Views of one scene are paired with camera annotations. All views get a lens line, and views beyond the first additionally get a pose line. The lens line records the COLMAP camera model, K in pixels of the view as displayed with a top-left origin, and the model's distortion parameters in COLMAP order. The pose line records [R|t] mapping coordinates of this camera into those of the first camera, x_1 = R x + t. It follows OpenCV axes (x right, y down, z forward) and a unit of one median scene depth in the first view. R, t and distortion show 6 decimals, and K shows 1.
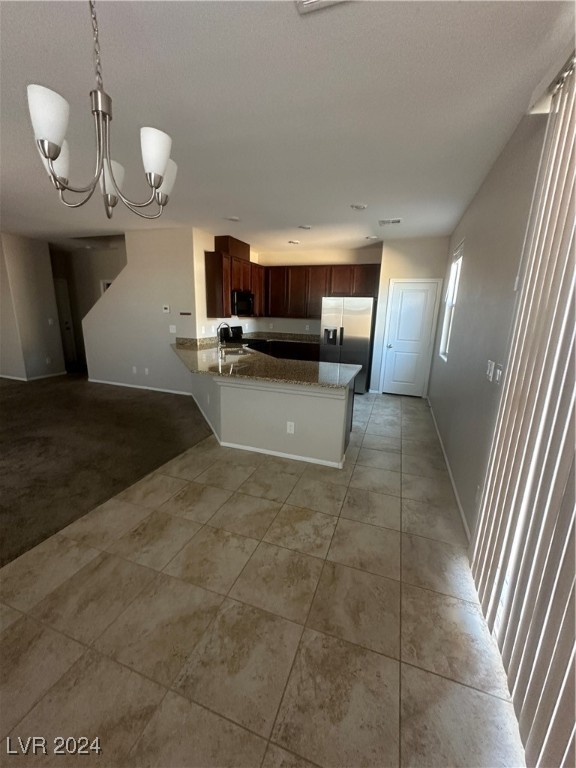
lens RADIAL K [[307.9, 0, 288.0], [0, 307.9, 384.0], [0, 0, 1]] dist [-0.001002, 0.001014]
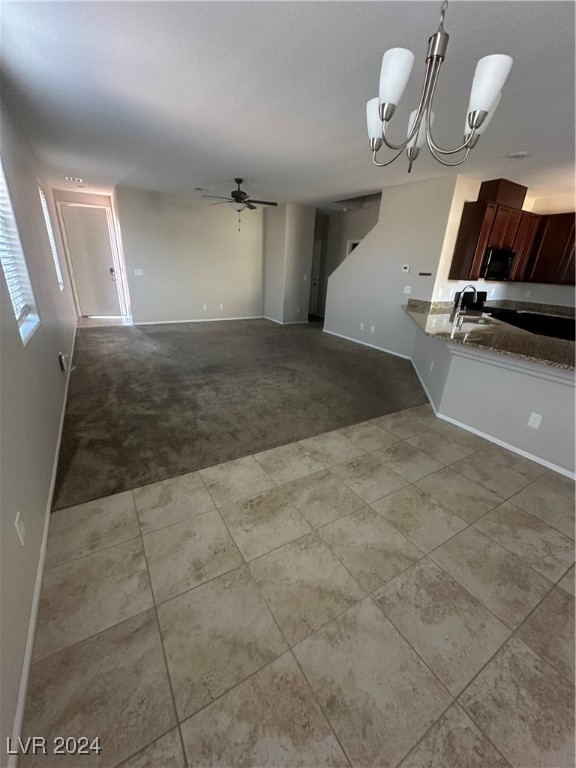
lens RADIAL K [[307.9, 0, 288.0], [0, 307.9, 384.0], [0, 0, 1]] dist [-0.001002, 0.001014]
pose [[0.781087, 0.237941, -0.577310, -0.054806], [-0.170851, 0.970708, 0.168924, 0.020959], [0.600593, -0.033310, 0.798860, -0.042054]]
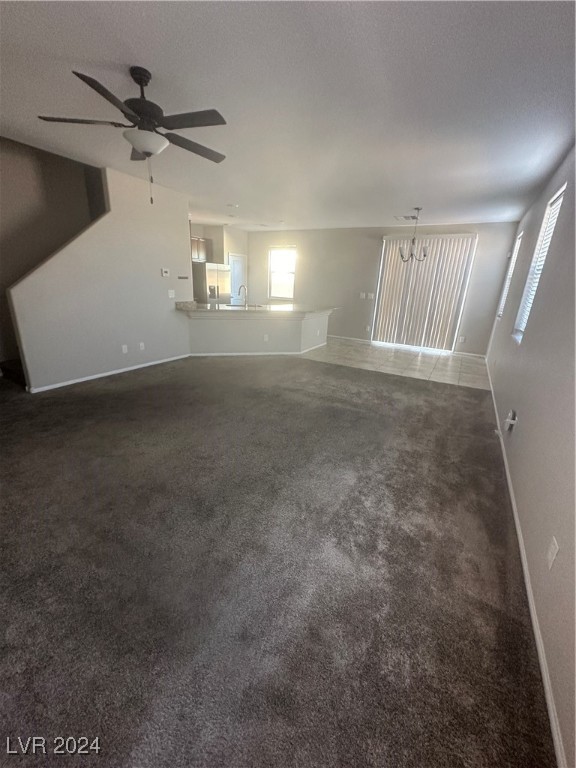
lens RADIAL K [[307.9, 0, 288.0], [0, 307.9, 384.0], [0, 0, 1]] dist [-0.001002, 0.001014]
pose [[0.176867, -0.327876, 0.928017, -2.175131], [0.188202, 0.936750, 0.295092, -0.212452], [-0.966073, 0.122462, 0.227387, 0.745280]]
